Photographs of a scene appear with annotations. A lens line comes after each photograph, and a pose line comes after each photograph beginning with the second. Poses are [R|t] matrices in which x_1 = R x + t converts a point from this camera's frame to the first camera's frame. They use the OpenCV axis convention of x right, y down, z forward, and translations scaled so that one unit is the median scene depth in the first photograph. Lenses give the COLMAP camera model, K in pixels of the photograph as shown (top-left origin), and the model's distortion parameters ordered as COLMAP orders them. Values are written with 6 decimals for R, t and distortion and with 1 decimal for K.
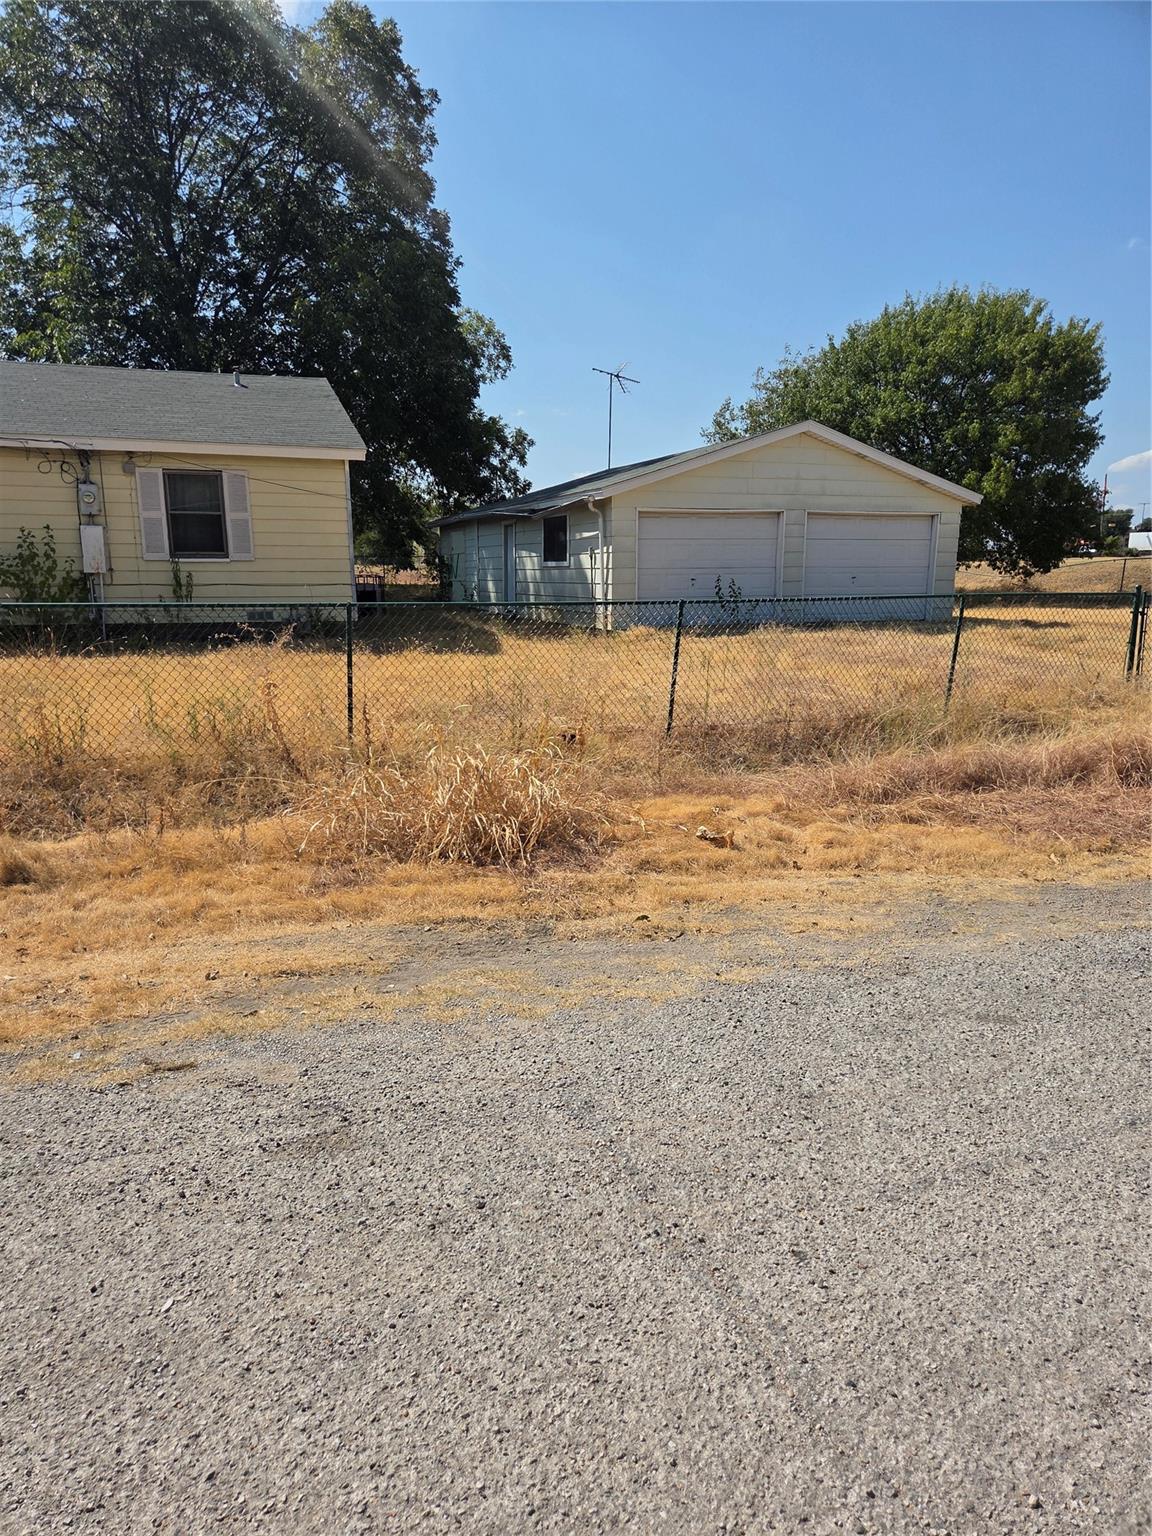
lens RADIAL K [[1042.3, 0, 576.0], [0, 1042.3, 768.0], [0, 0, 1]] dist [0.004039, -0.000015]
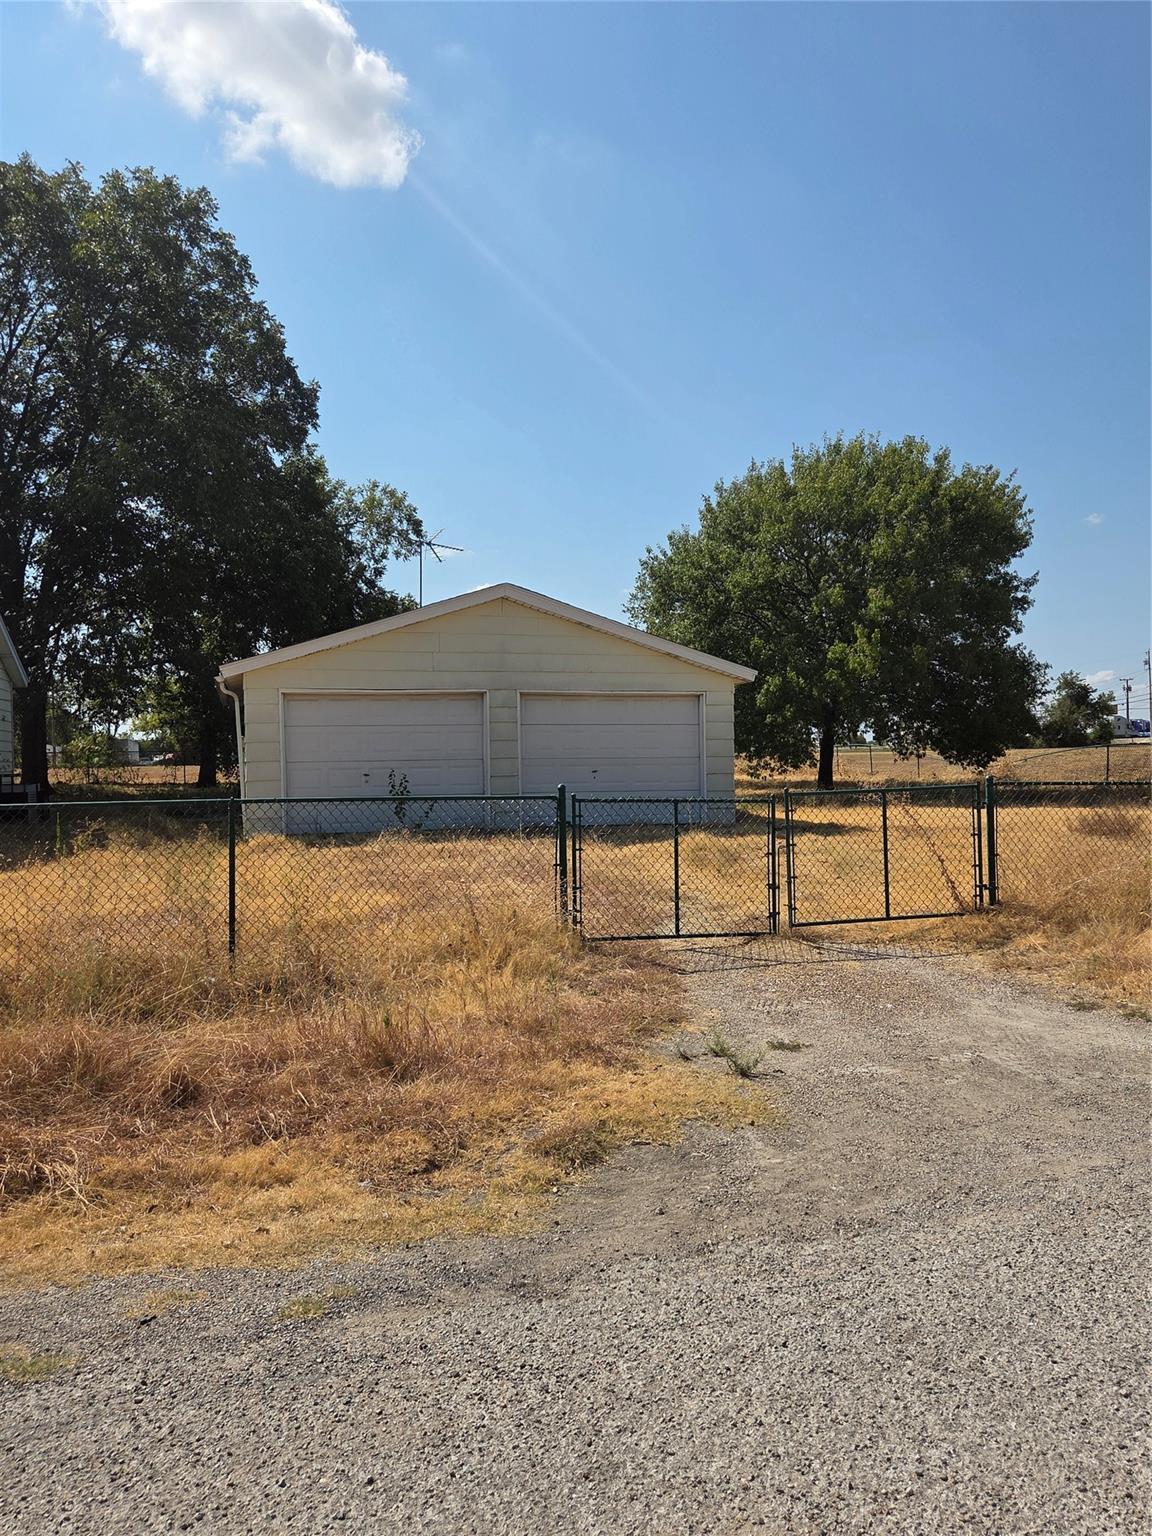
lens RADIAL K [[1152.2, 0, 576.0], [0, 1152.2, 768.0], [0, 0, 1]] dist [0.041786, -0.000259]
pose [[0.994787, -0.003738, -0.101909, 0.288861], [-0.014654, 0.983715, -0.179135, -0.022395], [0.100919, 0.179694, 0.978532, 0.111386]]
